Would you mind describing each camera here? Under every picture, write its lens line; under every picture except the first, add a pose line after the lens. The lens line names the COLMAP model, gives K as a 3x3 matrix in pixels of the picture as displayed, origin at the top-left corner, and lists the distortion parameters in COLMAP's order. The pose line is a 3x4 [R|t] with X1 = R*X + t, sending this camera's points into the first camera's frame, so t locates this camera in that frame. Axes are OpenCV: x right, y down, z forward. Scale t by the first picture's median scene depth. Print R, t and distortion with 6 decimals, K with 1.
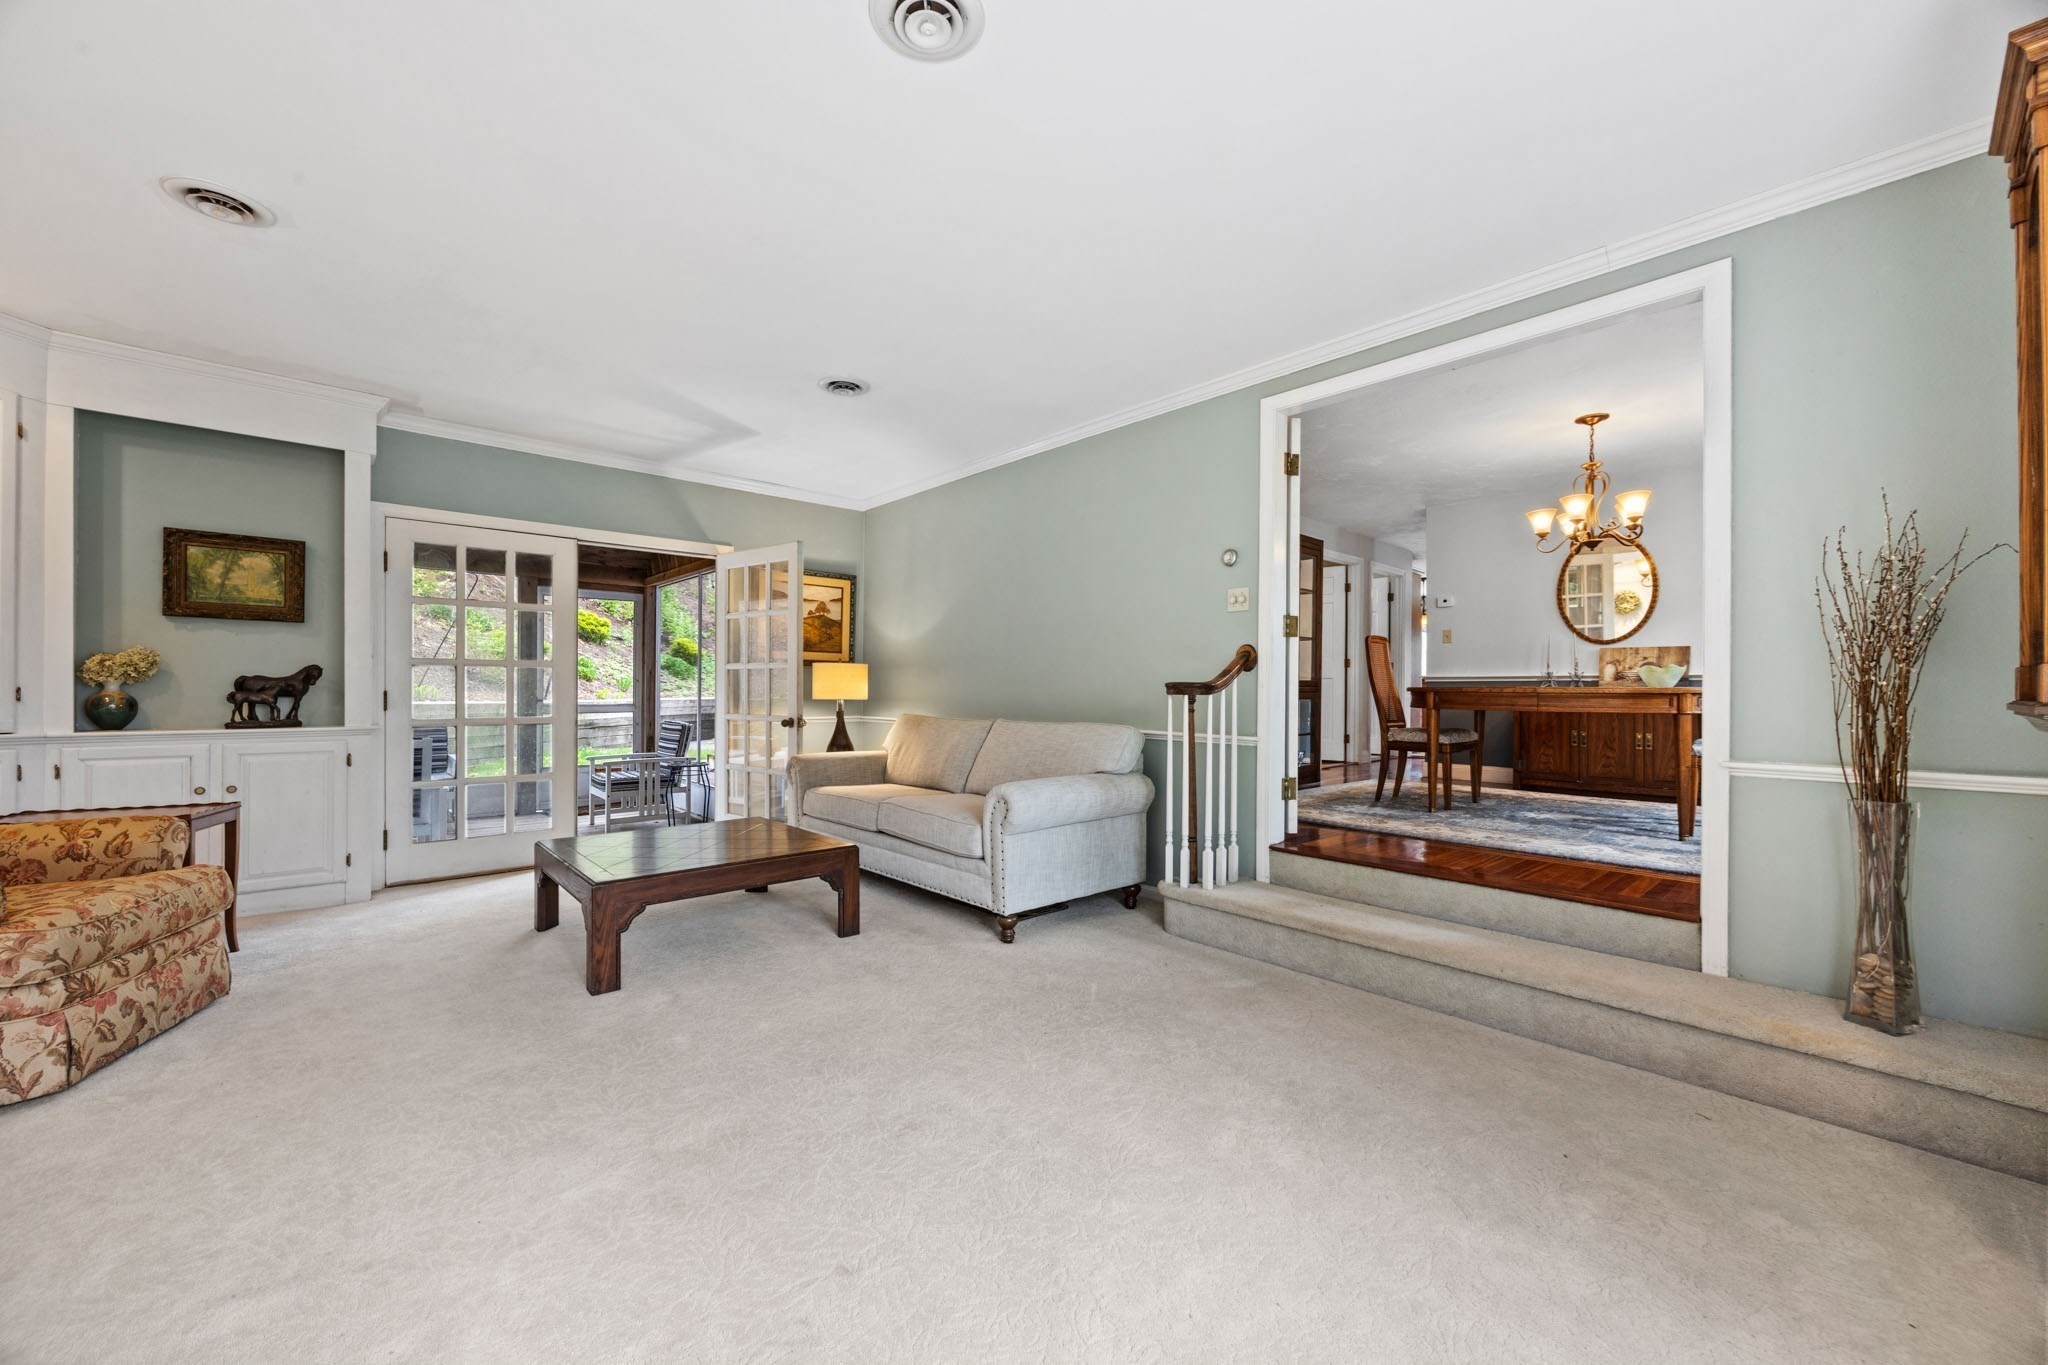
lens RADIAL K [[802.3, 0, 1028.5], [0, 802.3, 688.3], [0, 0, 1]] dist [-0.001167, -0.000236]
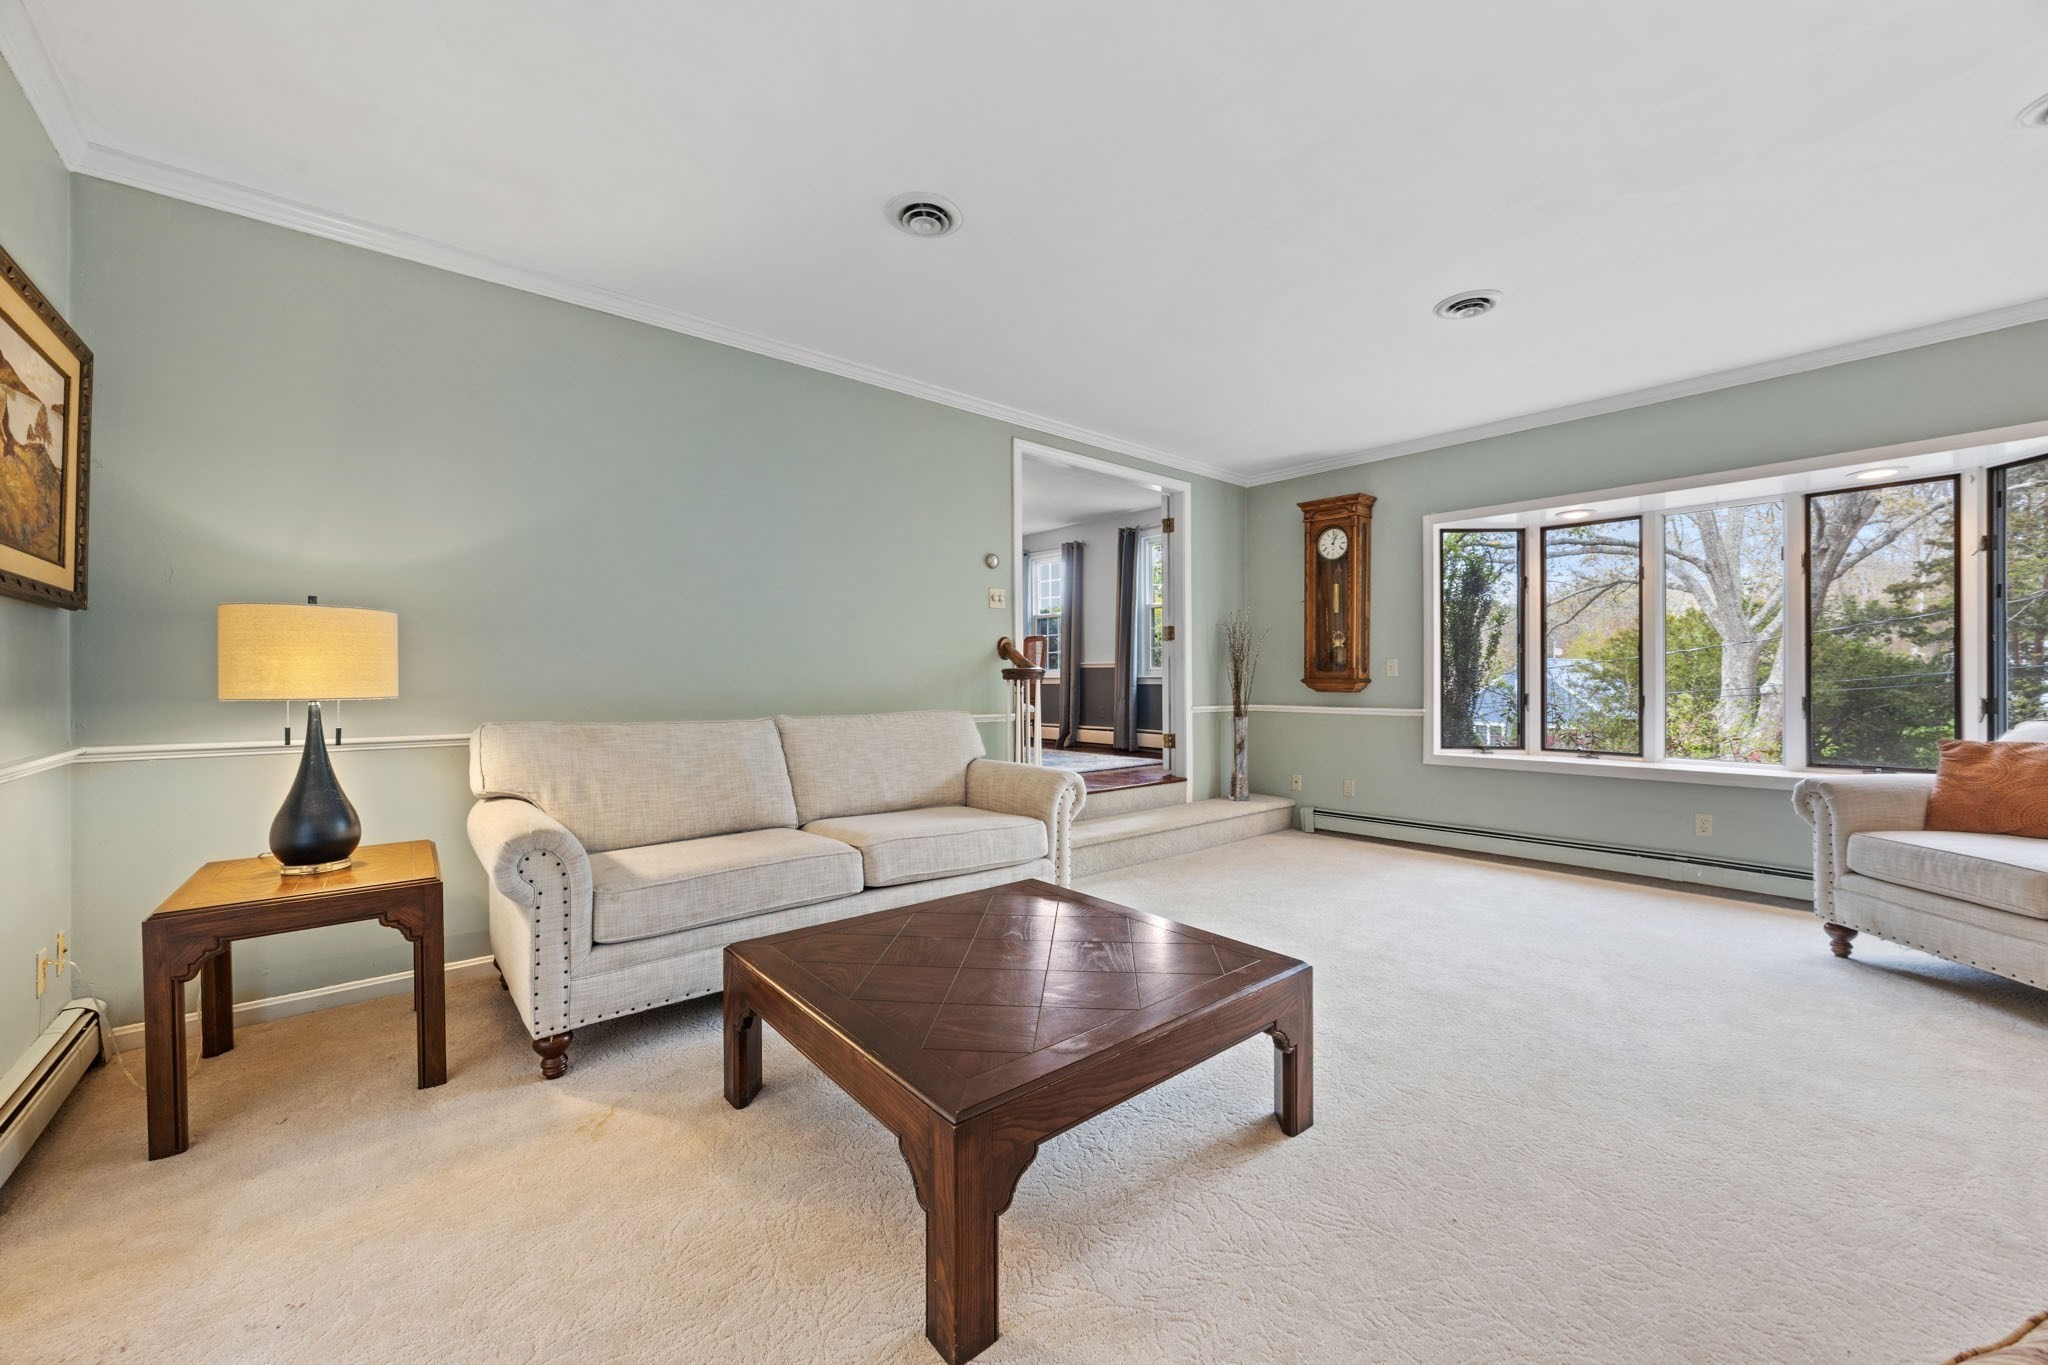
lens RADIAL K [[802.3, 0, 1028.5], [0, 802.3, 688.3], [0, 0, 1]] dist [-0.001167, -0.000236]
pose [[0.045115, -0.016809, 0.998840, -0.947321], [-0.002790, 0.999852, 0.016952, 0.001313], [-0.998978, -0.003552, 0.045062, 0.931104]]
